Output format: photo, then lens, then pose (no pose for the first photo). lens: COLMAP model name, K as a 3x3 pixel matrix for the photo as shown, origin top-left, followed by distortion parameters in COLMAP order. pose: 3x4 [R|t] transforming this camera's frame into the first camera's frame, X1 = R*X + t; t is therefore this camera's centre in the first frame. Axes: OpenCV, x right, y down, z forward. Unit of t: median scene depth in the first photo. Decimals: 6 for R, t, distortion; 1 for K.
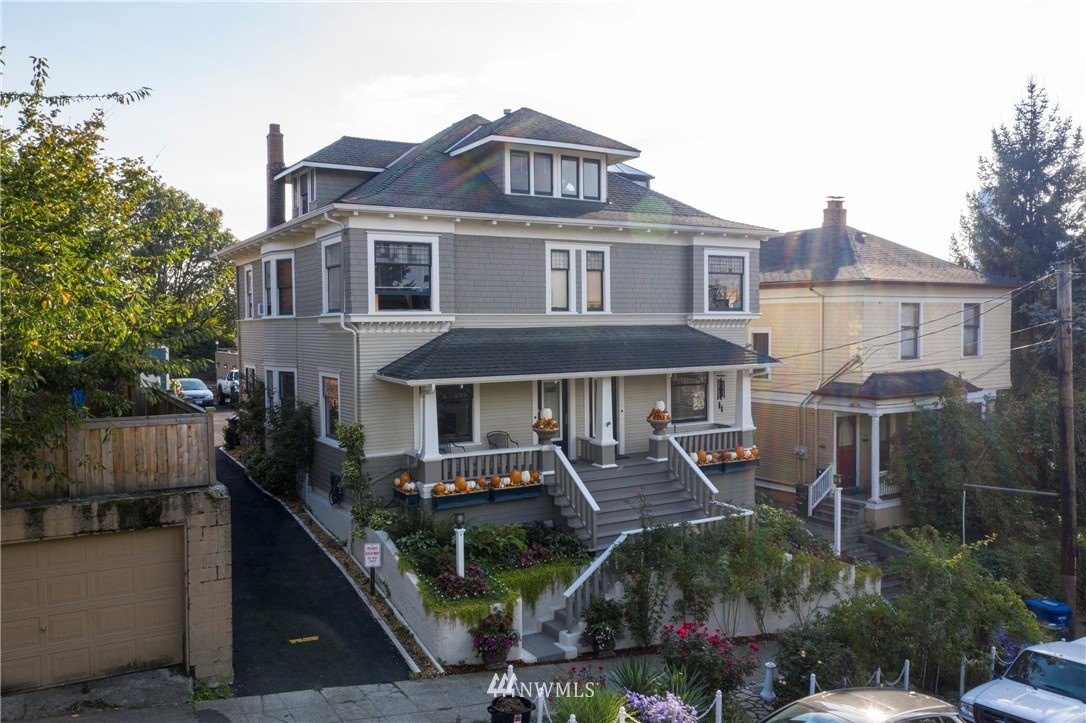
lens RADIAL K [[856.7, 0, 543.0], [0, 856.7, 361.5], [0, 0, 1]] dist [-0.019866, 0.000448]
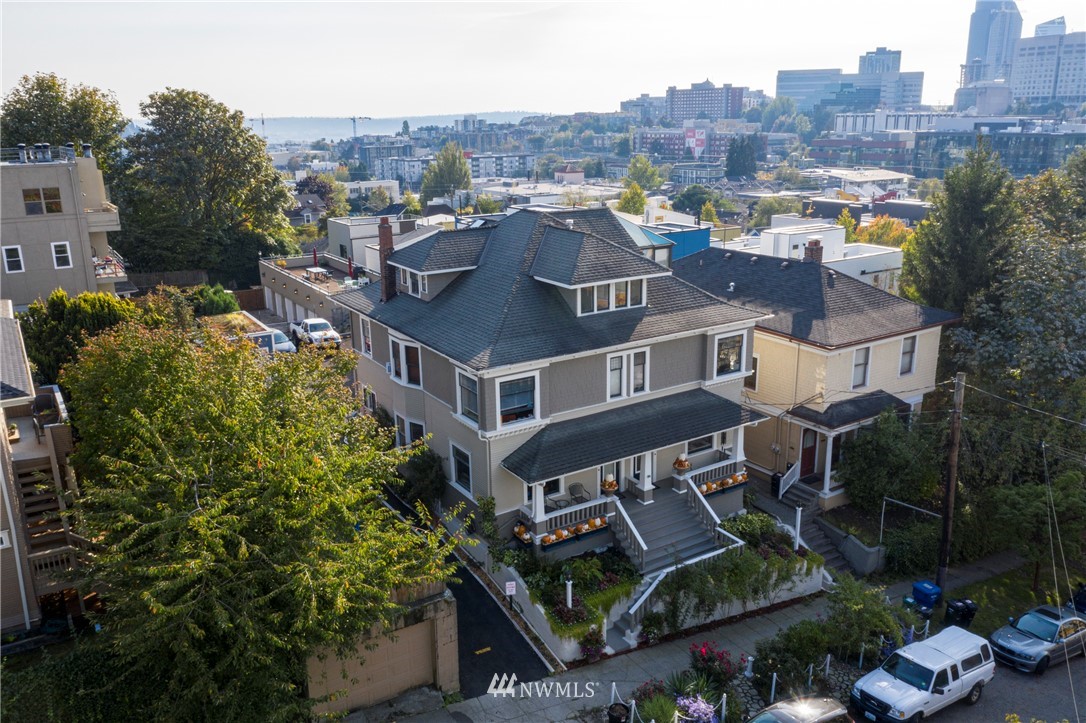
lens RADIAL K [[856.7, 0, 543.0], [0, 856.7, 361.5], [0, 0, 1]] dist [-0.019866, 0.000448]
pose [[0.999629, -0.012660, 0.024120, -0.156251], [0.006655, 0.972107, 0.234445, -0.522125], [-0.026416, -0.234197, 0.971830, -0.439422]]
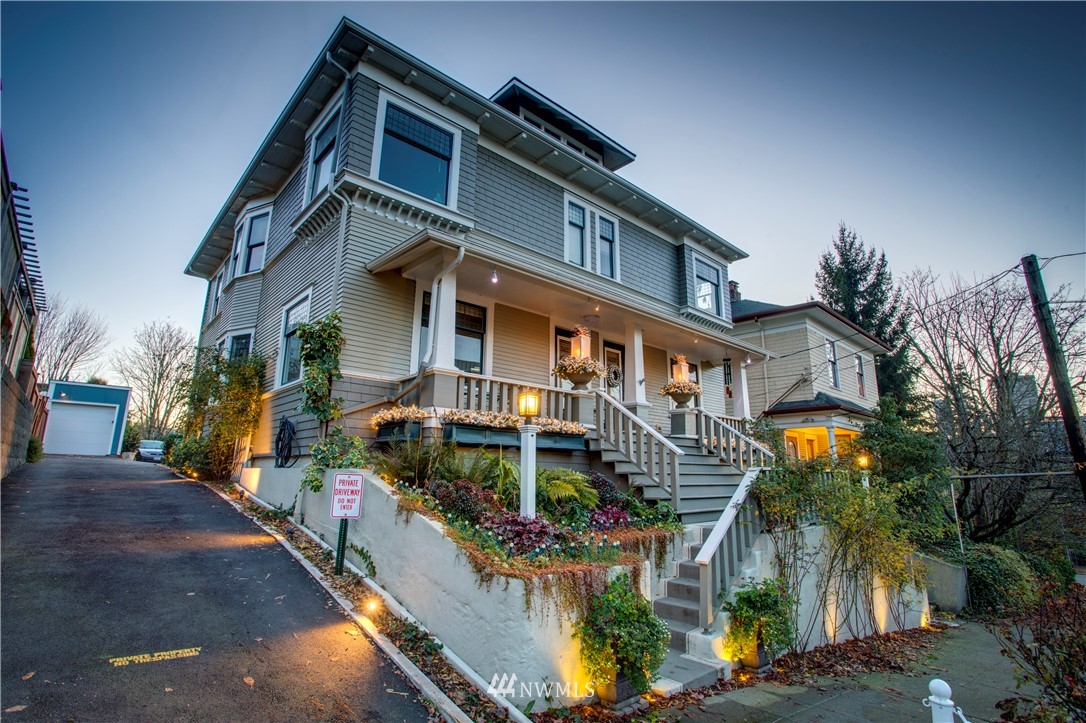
lens RADIAL K [[521.7, 0, 540.8], [0, 521.7, 357.7], [0, 0, 1]] dist [-0.027340, 0.000314]
pose [[0.979612, 0.063300, 0.190668, -0.133307], [-0.011395, 0.965044, -0.261840, 0.206362], [-0.200577, 0.254328, 0.946090, 0.581828]]
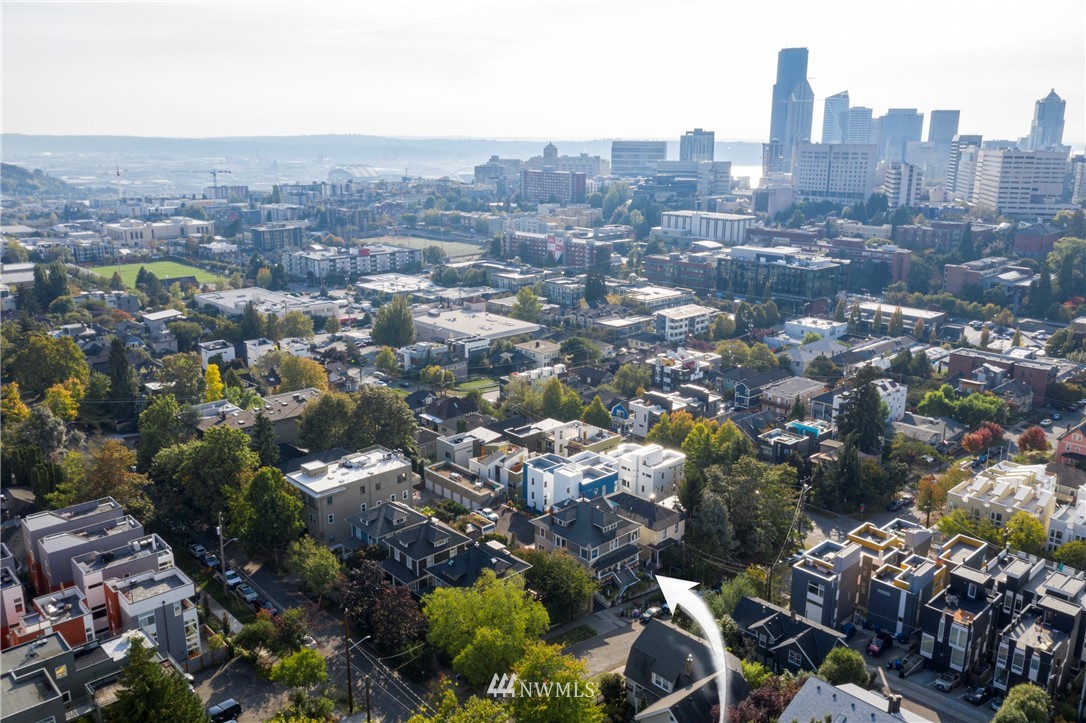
lens RADIAL K [[856.7, 0, 543.0], [0, 856.7, 361.5], [0, 0, 1]] dist [-0.019866, 0.000448]
pose [[0.978007, -0.038691, 0.204952, -2.023224], [-0.004972, 0.978039, 0.208364, -3.213216], [-0.208513, -0.204801, 0.956336, -5.514741]]
